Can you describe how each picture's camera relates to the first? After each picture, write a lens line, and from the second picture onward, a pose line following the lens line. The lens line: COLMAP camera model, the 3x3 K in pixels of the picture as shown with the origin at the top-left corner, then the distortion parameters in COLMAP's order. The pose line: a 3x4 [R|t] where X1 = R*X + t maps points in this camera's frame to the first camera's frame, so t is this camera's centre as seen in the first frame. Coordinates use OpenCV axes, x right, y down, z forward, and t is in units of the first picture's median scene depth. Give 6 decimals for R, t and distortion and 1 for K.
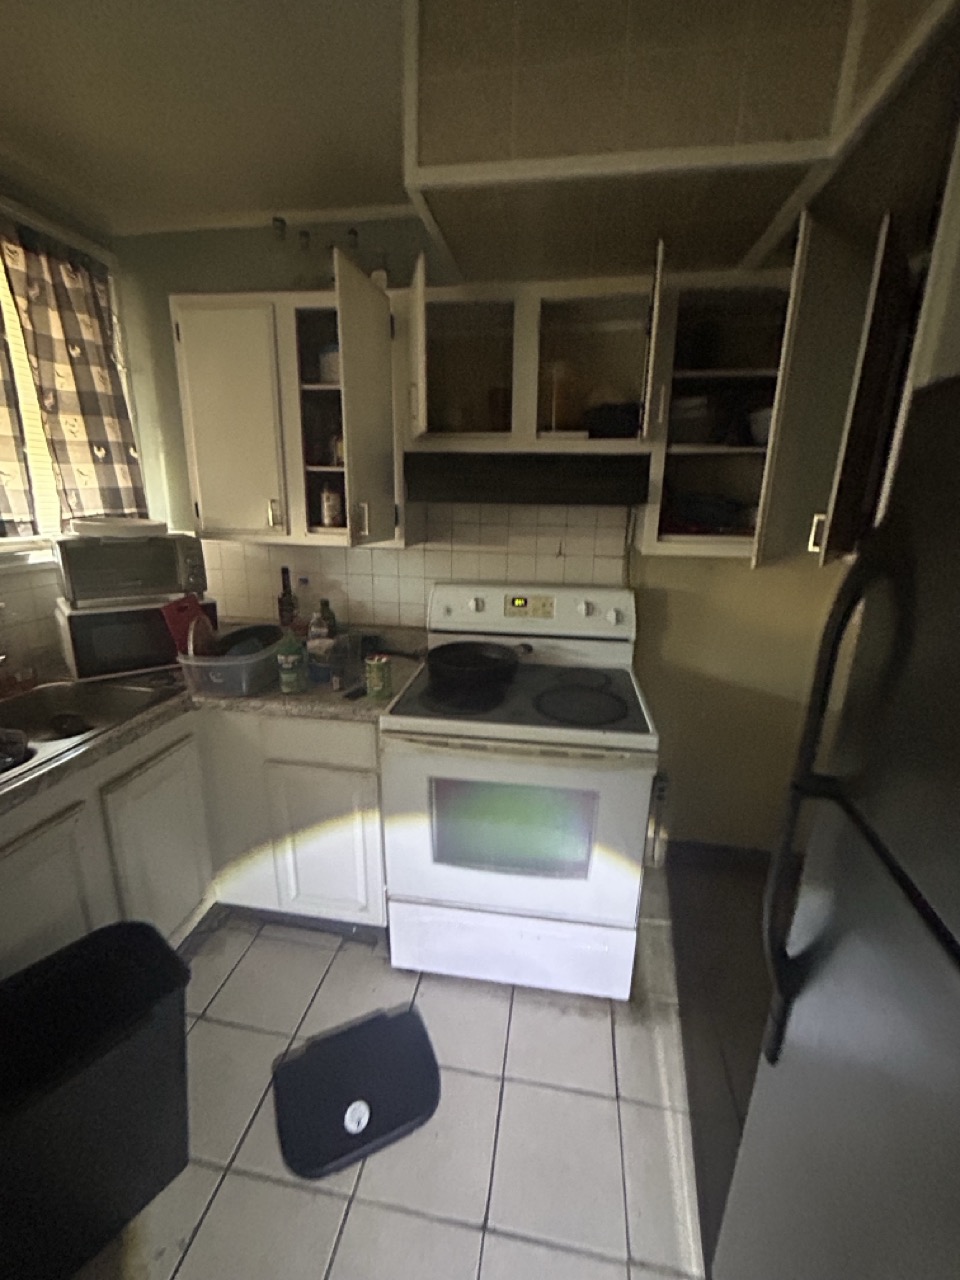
lens RADIAL K [[518.1, 0, 483.4], [0, 518.1, 638.5], [0, 0, 1]] dist [-0.000591, -0.000148]
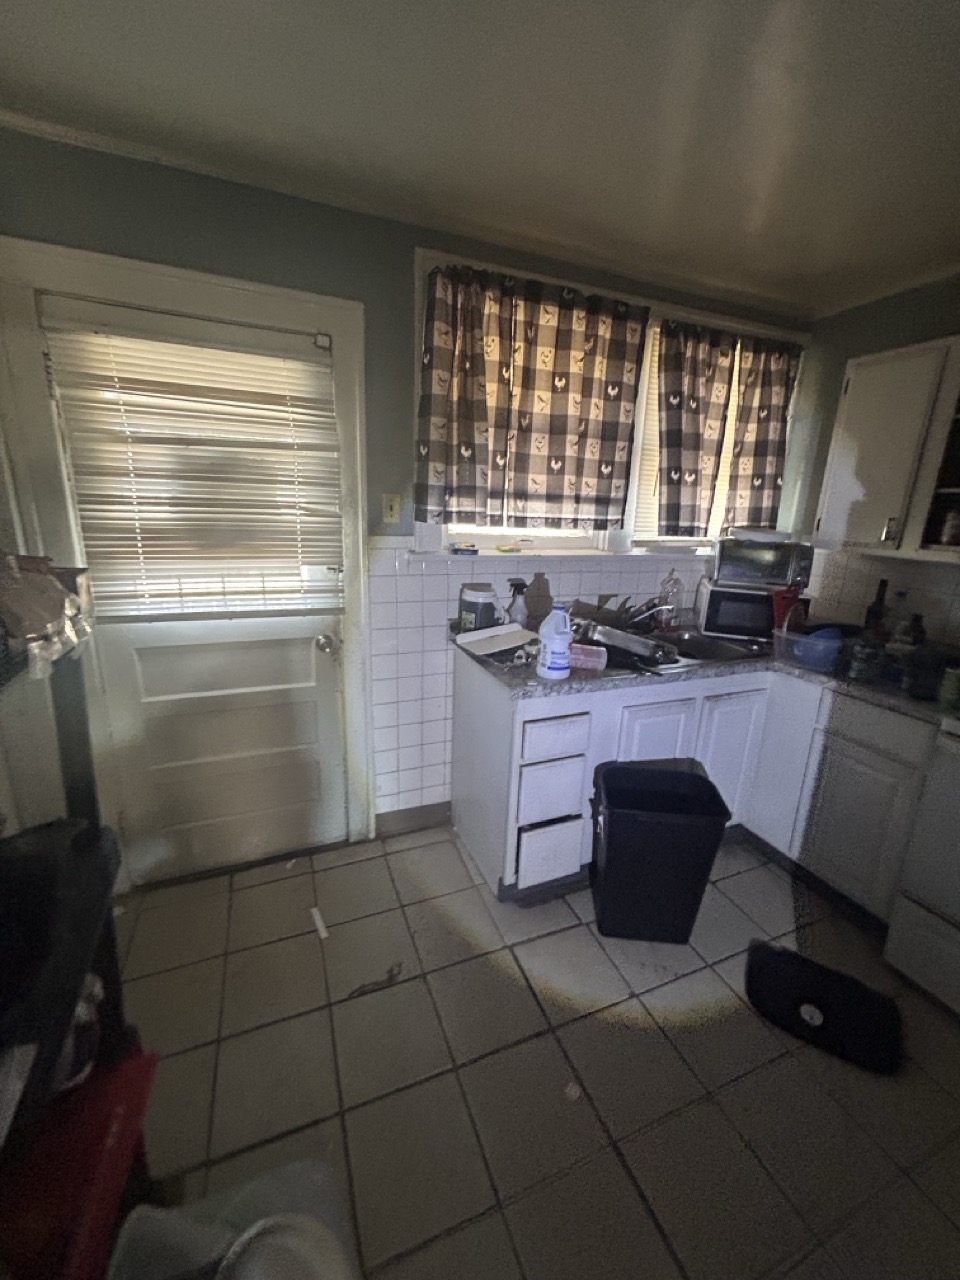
lens RADIAL K [[518.1, 0, 478.5], [0, 518.1, 637.3], [0, 0, 1]] dist [-0.000591, -0.000148]
pose [[0.513778, 0.213936, -0.830821, 0.137515], [-0.244708, 0.964724, 0.097088, 0.102814], [0.822283, 0.153427, 0.548006, -0.353082]]
